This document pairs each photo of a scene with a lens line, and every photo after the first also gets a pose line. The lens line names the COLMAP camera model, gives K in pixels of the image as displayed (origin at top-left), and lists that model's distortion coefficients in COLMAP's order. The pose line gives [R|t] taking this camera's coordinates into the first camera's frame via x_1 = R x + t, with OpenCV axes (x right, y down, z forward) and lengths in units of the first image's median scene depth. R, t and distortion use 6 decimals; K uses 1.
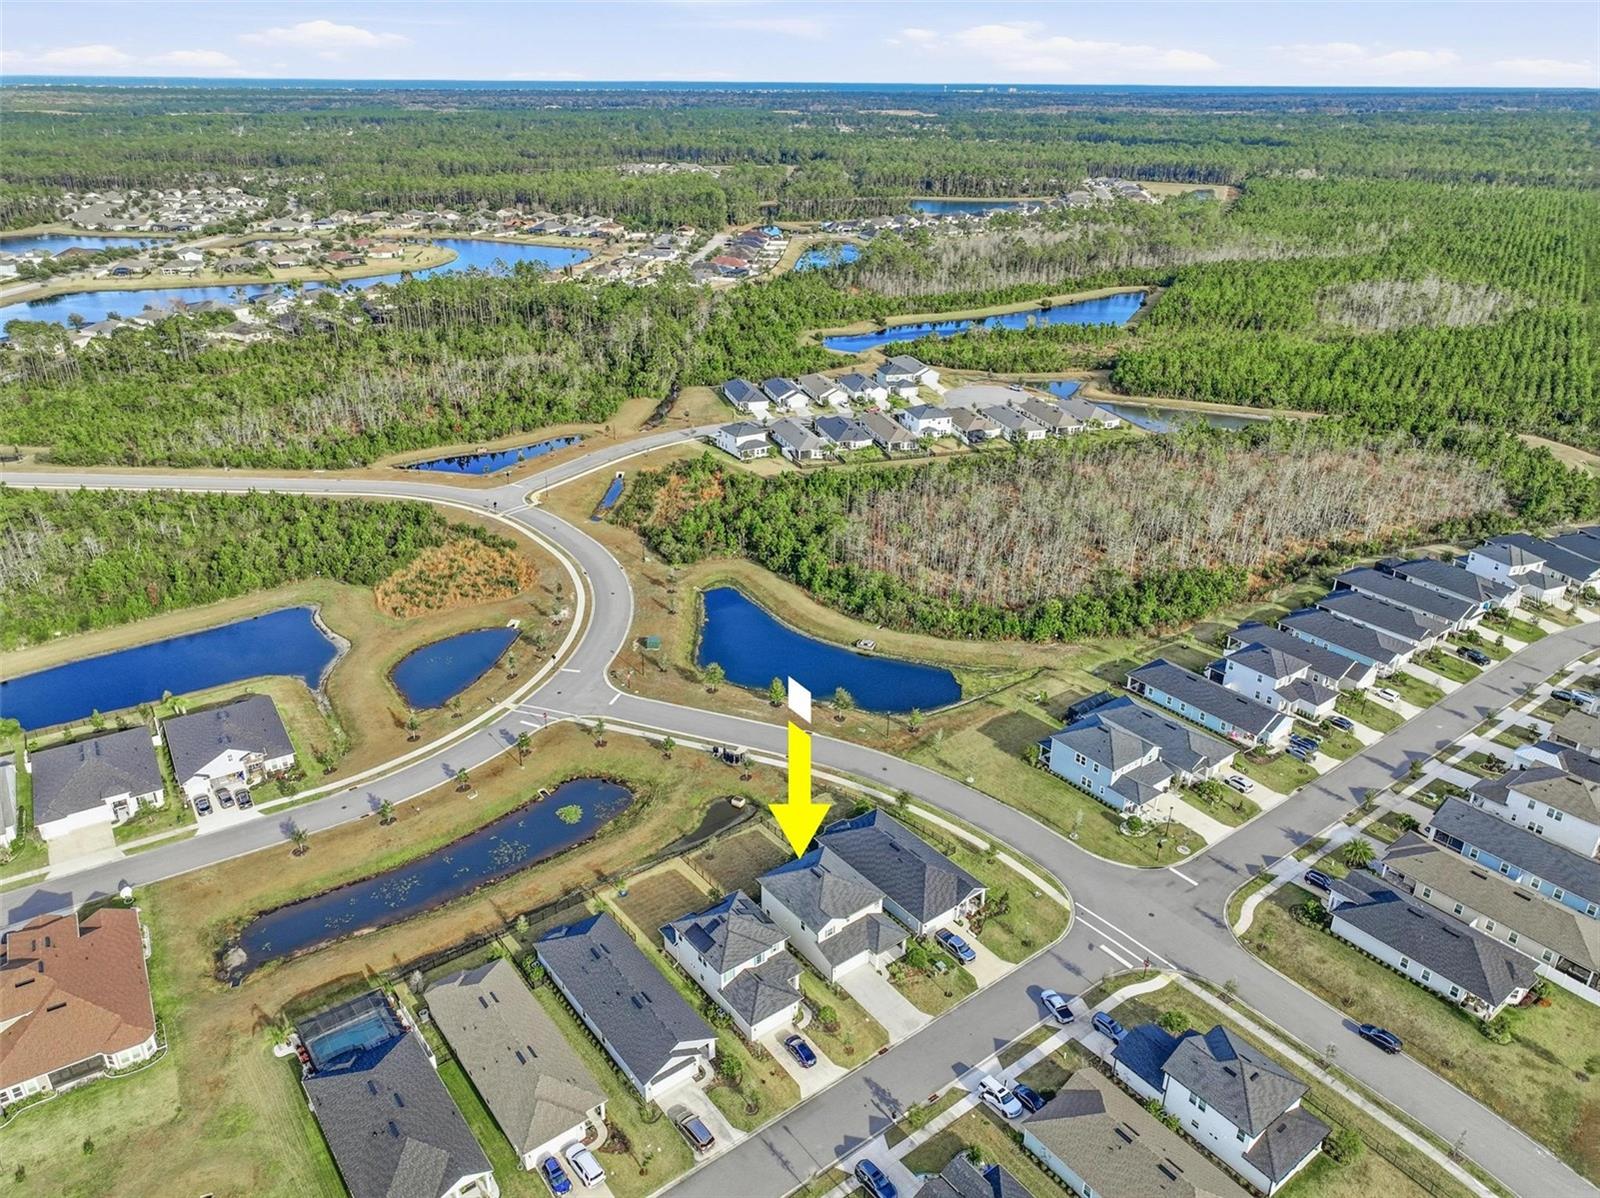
lens RADIAL K [[1124.5, 0, 799.8], [0, 1124.5, 603.2], [0, 0, 1]] dist [-0.002304, 0.018418]
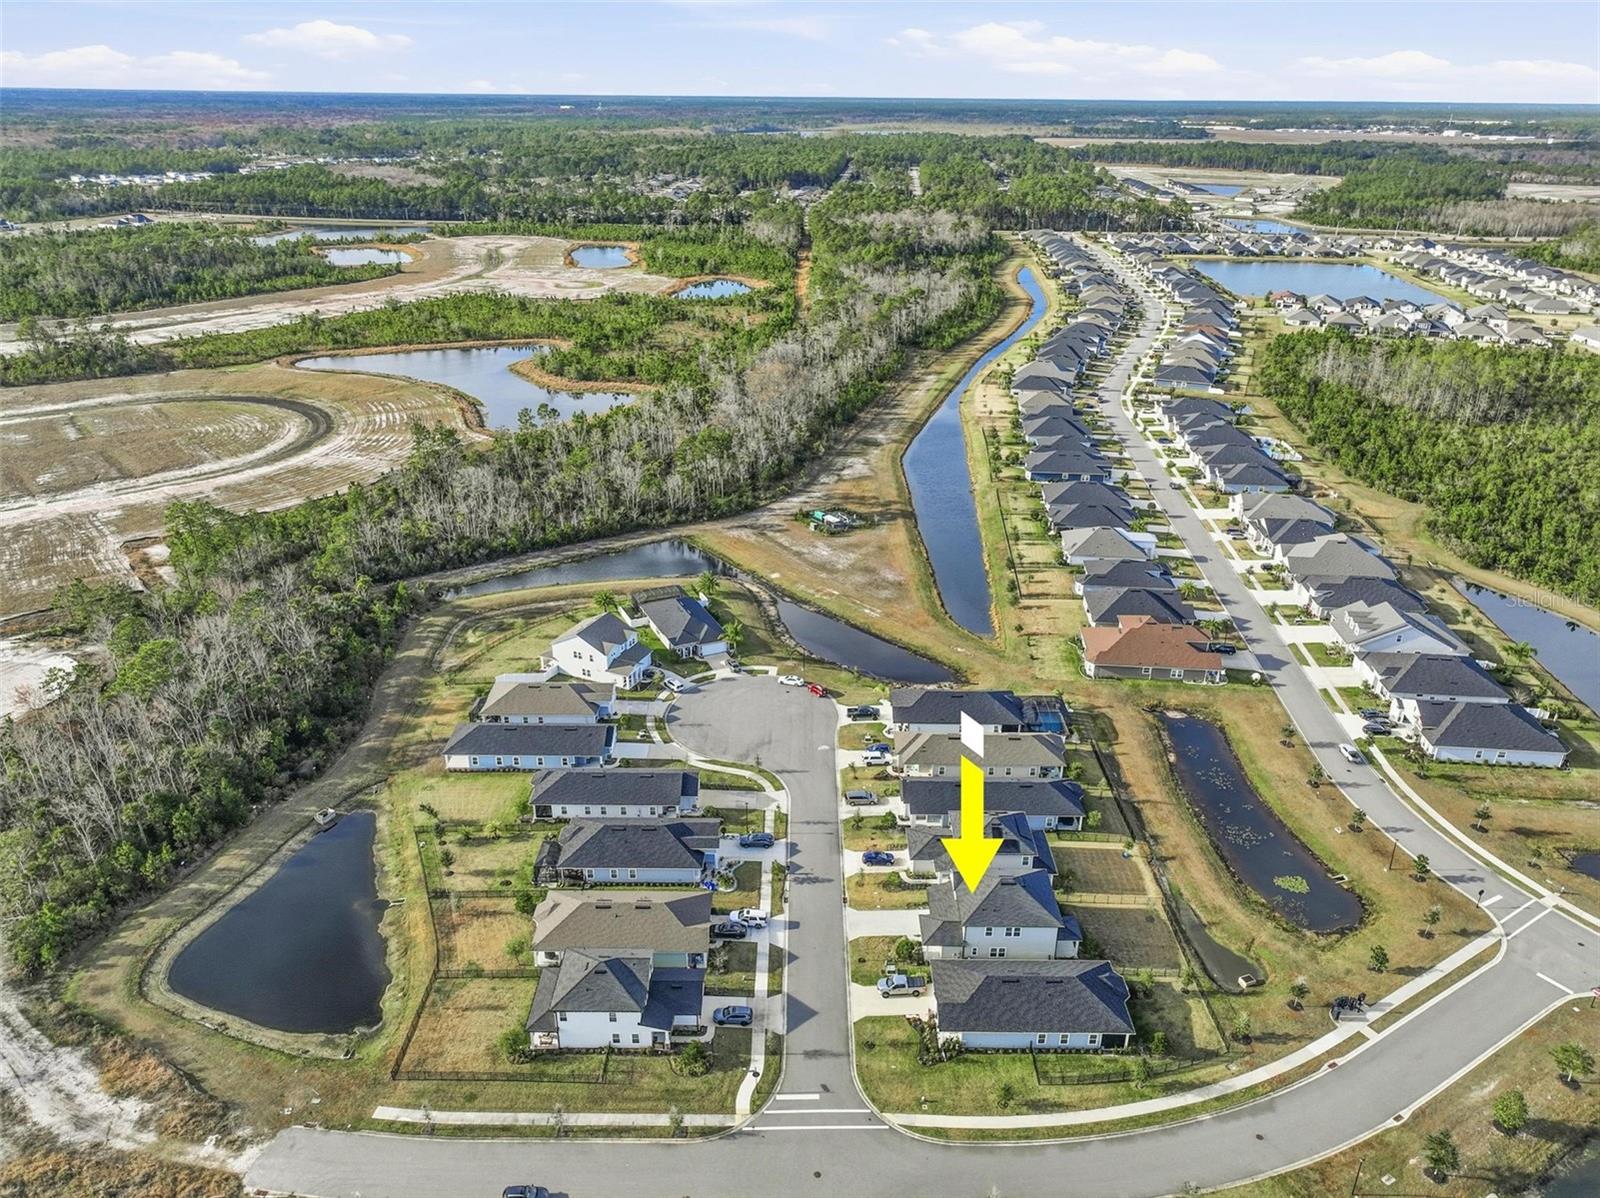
lens RADIAL K [[1124.5, 0, 799.8], [0, 1124.5, 603.2], [0, 0, 1]] dist [-0.002304, 0.018418]
pose [[-0.610226, 0.316653, -0.726193, 0.582390], [-0.349147, 0.715332, 0.605308, -0.360677], [0.711141, 0.622922, -0.325955, 0.767086]]
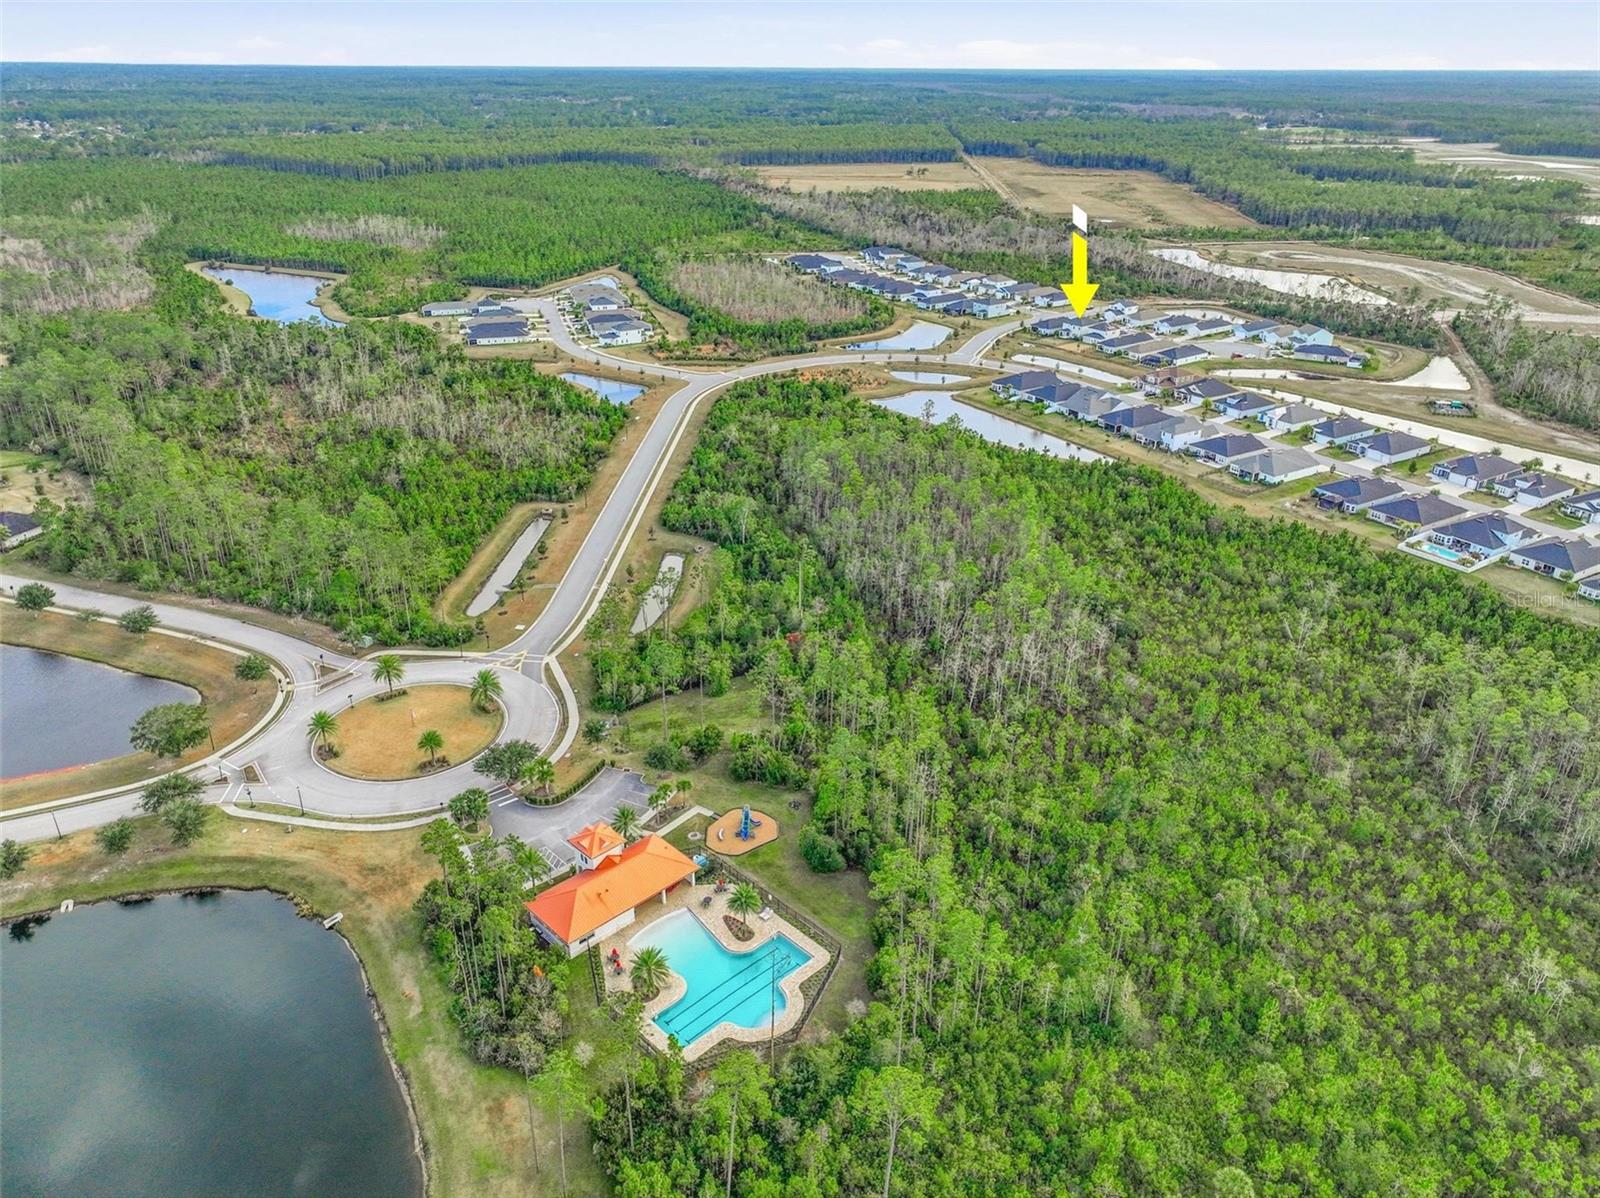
lens RADIAL K [[1124.5, 0, 799.8], [0, 1124.5, 603.2], [0, 0, 1]] dist [-0.002304, 0.018418]
pose [[0.013314, -0.441094, 0.897362, -2.664982], [0.419898, 0.816944, 0.395334, -0.595542], [-0.907474, 0.371537, 0.196091, 1.069780]]
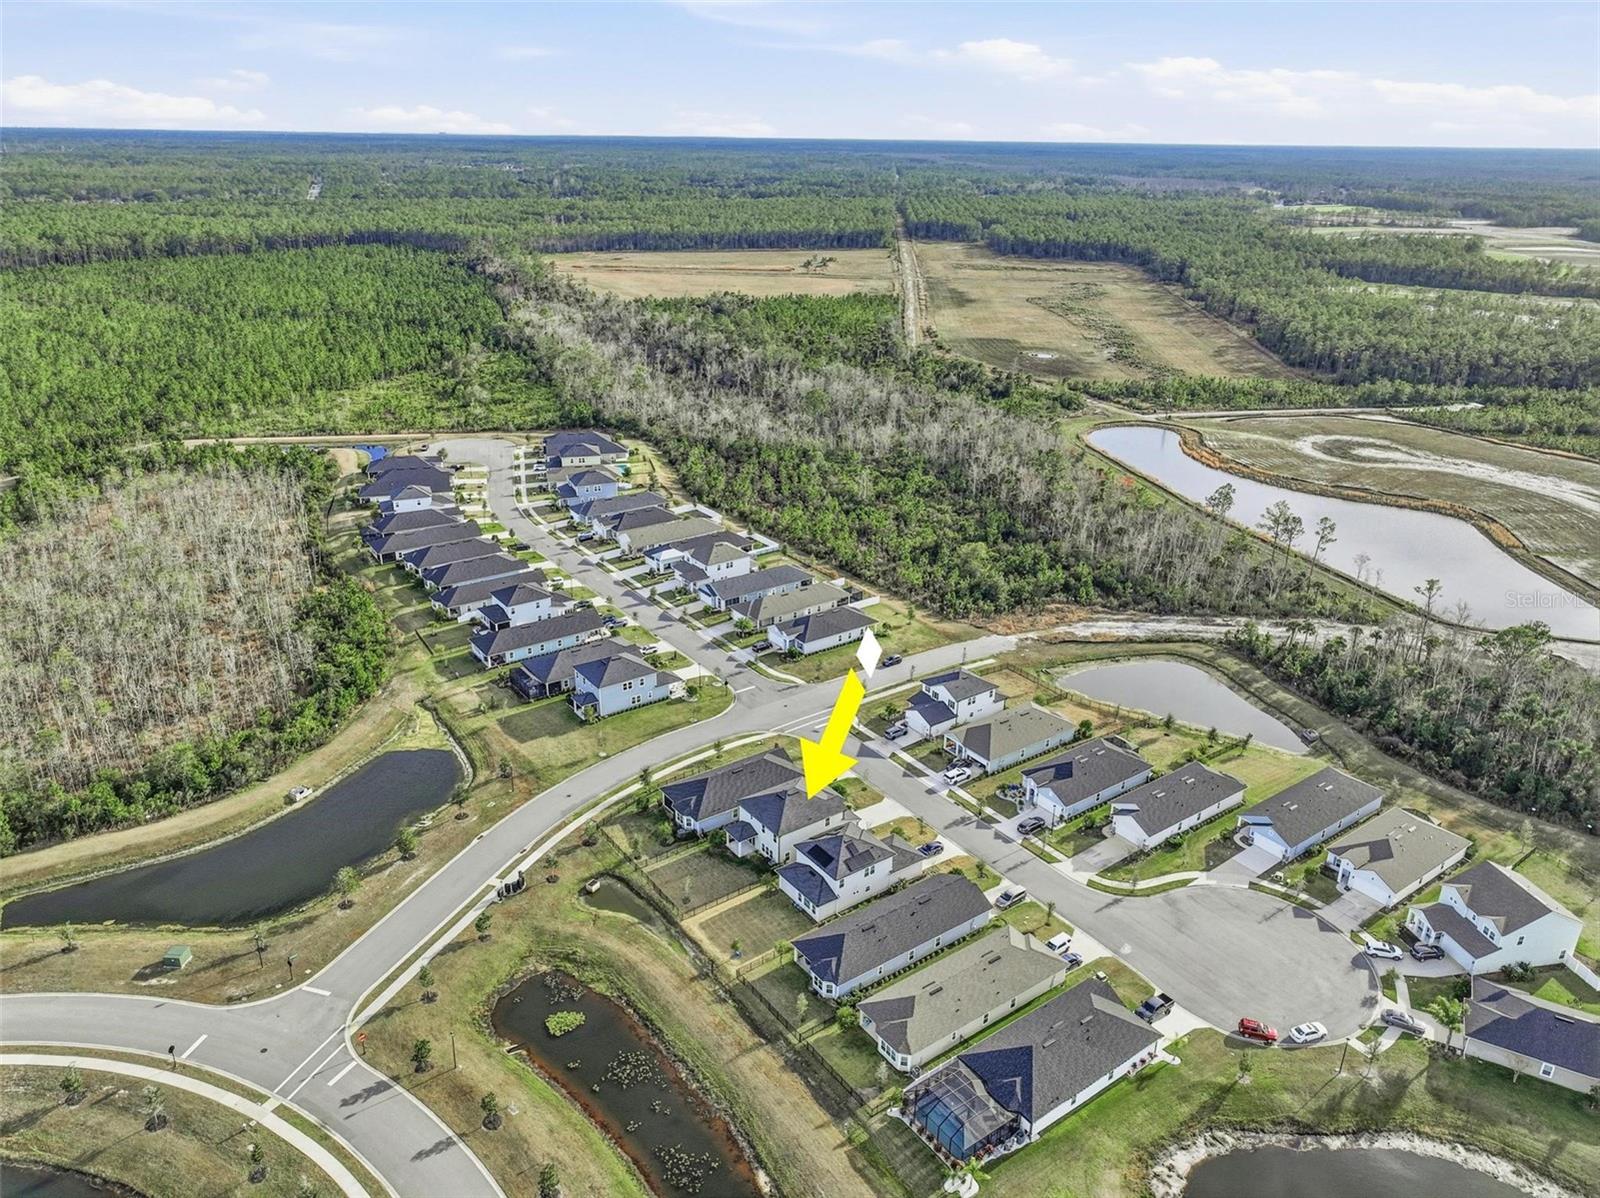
lens RADIAL K [[1124.5, 0, 799.8], [0, 1124.5, 603.2], [0, 0, 1]] dist [-0.002304, 0.018418]
pose [[0.028829, -0.392030, 0.919501, -0.736589], [0.413520, 0.842155, 0.346088, -0.249105], [-0.910039, 0.370254, 0.186390, 0.511684]]
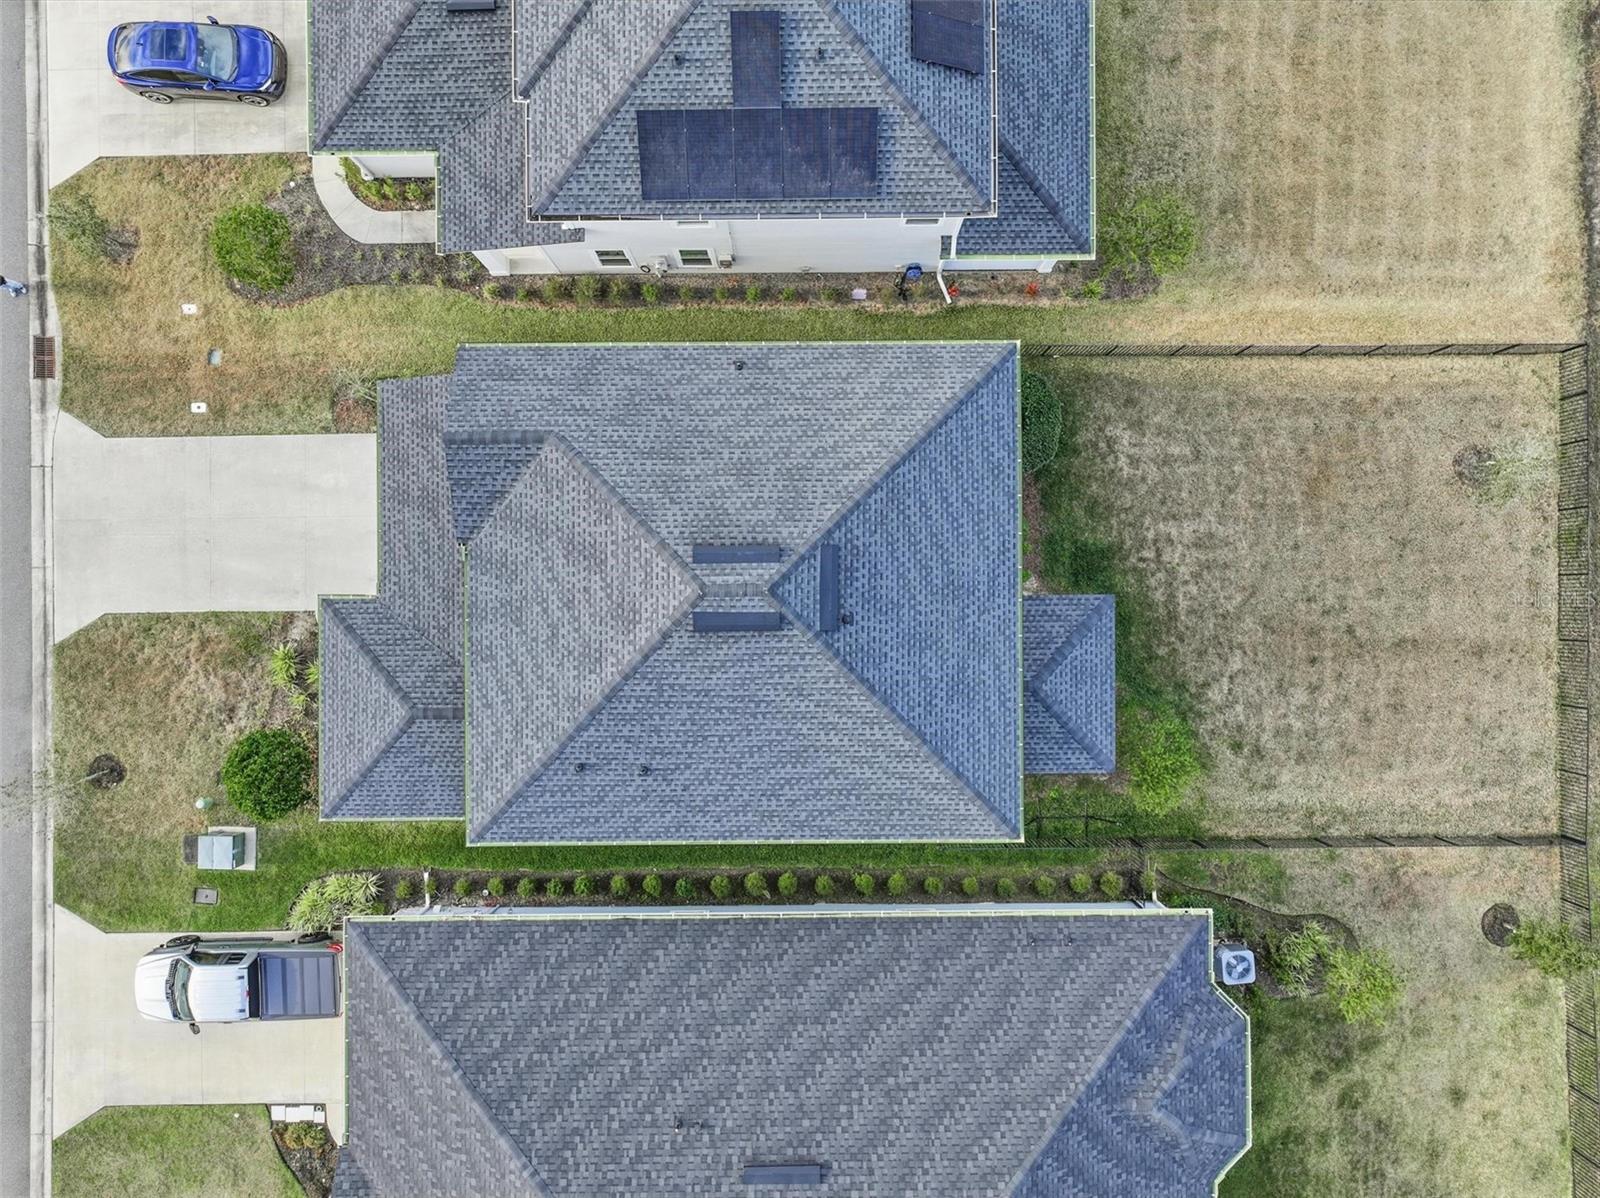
lens RADIAL K [[1124.5, 0, 799.8], [0, 1124.5, 603.2], [0, 0, 1]] dist [-0.002304, 0.018418]
pose [[-0.602816, 0.797865, -0.005001, 0.011151], [-0.341028, -0.251983, 0.905651, 0.064066], [0.721327, 0.547646, 0.423994, 0.690876]]
